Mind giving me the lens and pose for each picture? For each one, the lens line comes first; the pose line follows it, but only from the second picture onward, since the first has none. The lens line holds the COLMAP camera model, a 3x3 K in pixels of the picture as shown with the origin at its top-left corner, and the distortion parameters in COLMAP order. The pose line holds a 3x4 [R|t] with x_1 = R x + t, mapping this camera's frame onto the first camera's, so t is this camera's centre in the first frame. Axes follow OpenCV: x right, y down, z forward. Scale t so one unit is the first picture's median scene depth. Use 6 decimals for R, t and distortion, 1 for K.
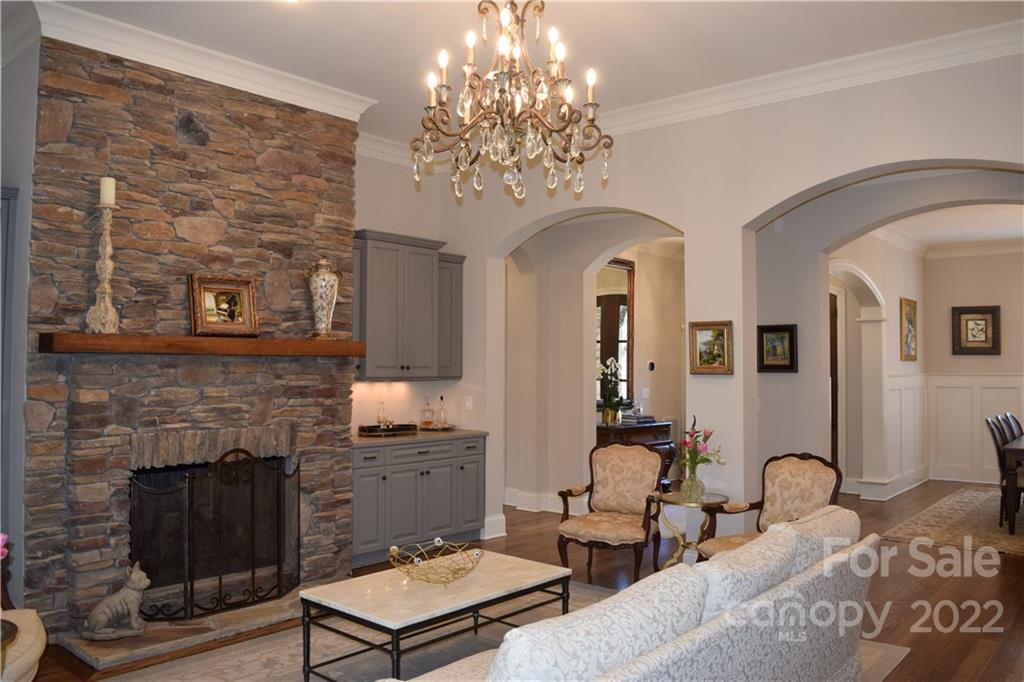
lens RADIAL K [[811.3, 0, 503.2], [0, 811.3, 348.4], [0, 0, 1]] dist [-0.092685, 0.019560]
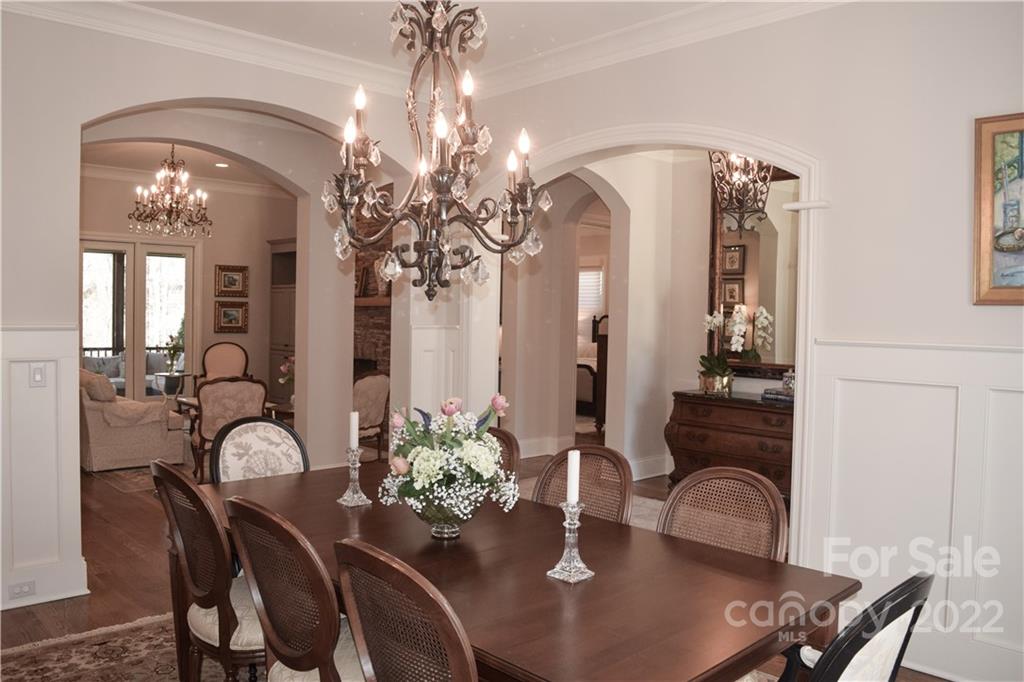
lens RADIAL K [[811.3, 0, 509.2], [0, 811.3, 339.8], [0, 0, 1]] dist [-0.092685, 0.019560]
pose [[-0.108487, 0.031156, -0.993610, 1.713370], [0.010320, 0.999490, 0.030214, 0.036140], [0.994044, -0.006976, -0.108753, 1.660972]]
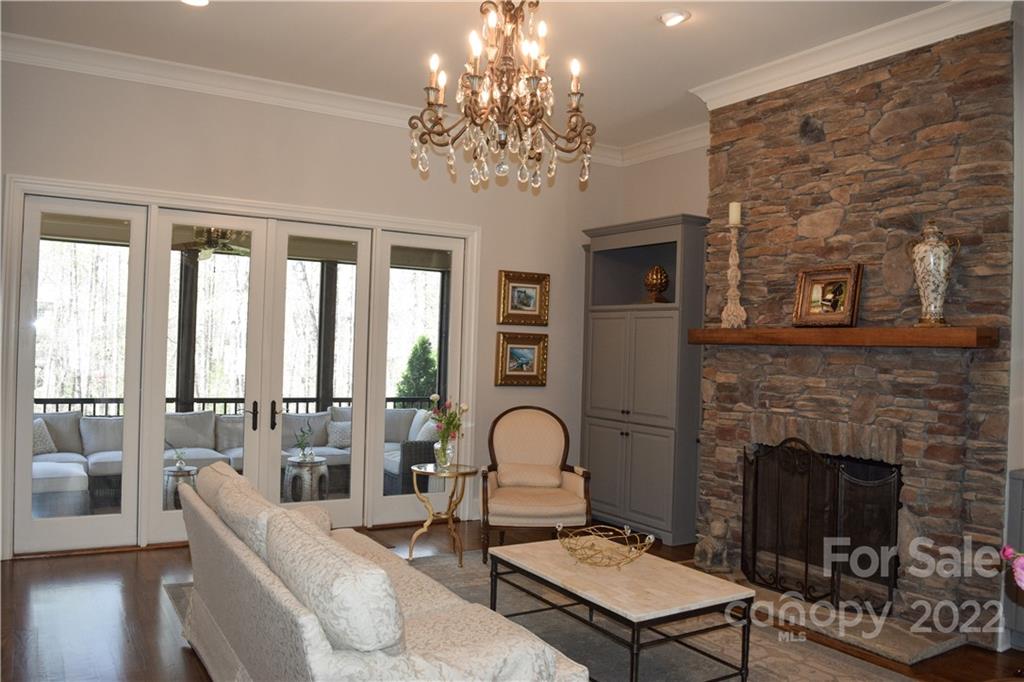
lens RADIAL K [[811.3, 0, 511.1], [0, 811.3, 340.7], [0, 0, 1]] dist [-0.092685, 0.019560]
pose [[-0.302661, -0.013938, -0.952996, 0.730810], [-0.003998, 0.999903, -0.013354, 0.016928], [0.953090, -0.000232, -0.302688, 0.951119]]
